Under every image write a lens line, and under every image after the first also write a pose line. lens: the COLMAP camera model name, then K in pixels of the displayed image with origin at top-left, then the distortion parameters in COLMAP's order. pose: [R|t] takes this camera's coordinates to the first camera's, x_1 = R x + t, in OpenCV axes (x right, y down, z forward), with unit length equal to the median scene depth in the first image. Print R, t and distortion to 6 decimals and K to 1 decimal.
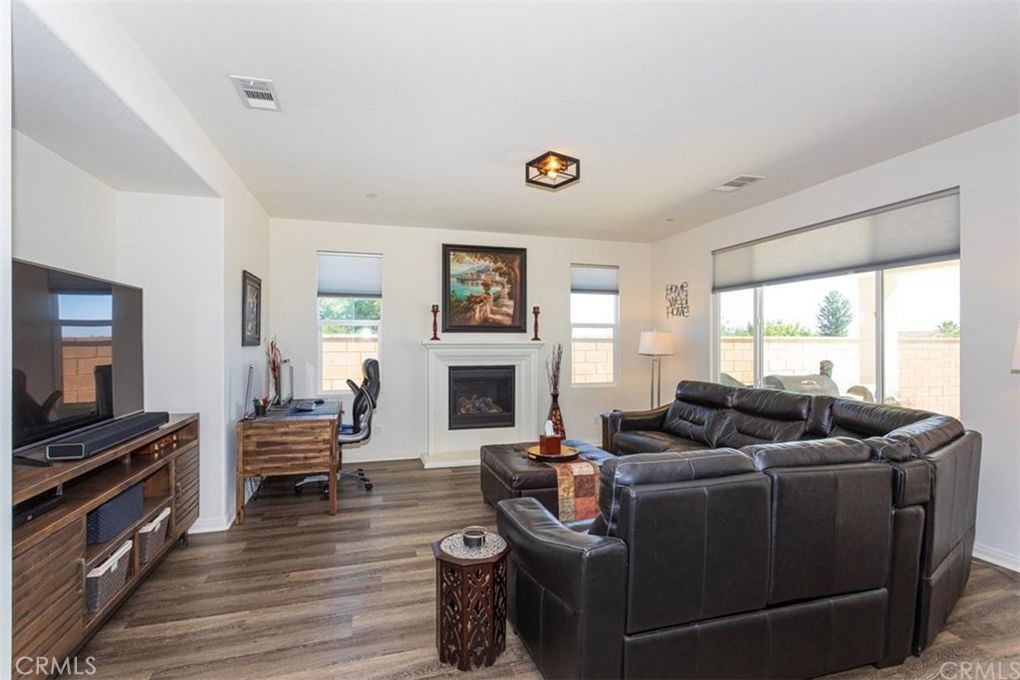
lens RADIAL K [[490.3, 0, 509.4], [0, 490.3, 337.1], [0, 0, 1]] dist [0.005354, 0.000510]
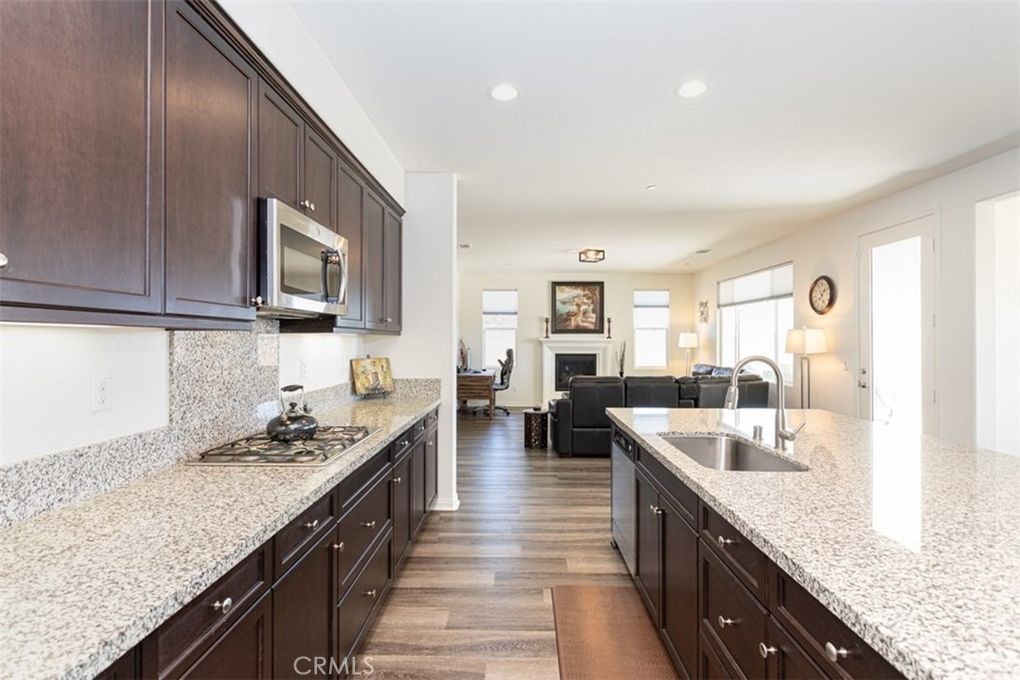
lens RADIAL K [[490.3, 0, 511.3], [0, 490.3, 338.2], [0, 0, 1]] dist [0.005354, 0.000510]
pose [[0.952714, 0.002071, -0.303862, 0.242072], [0.000651, 0.999961, 0.008856, -0.009213], [0.303868, -0.008635, 0.952675, -0.650614]]
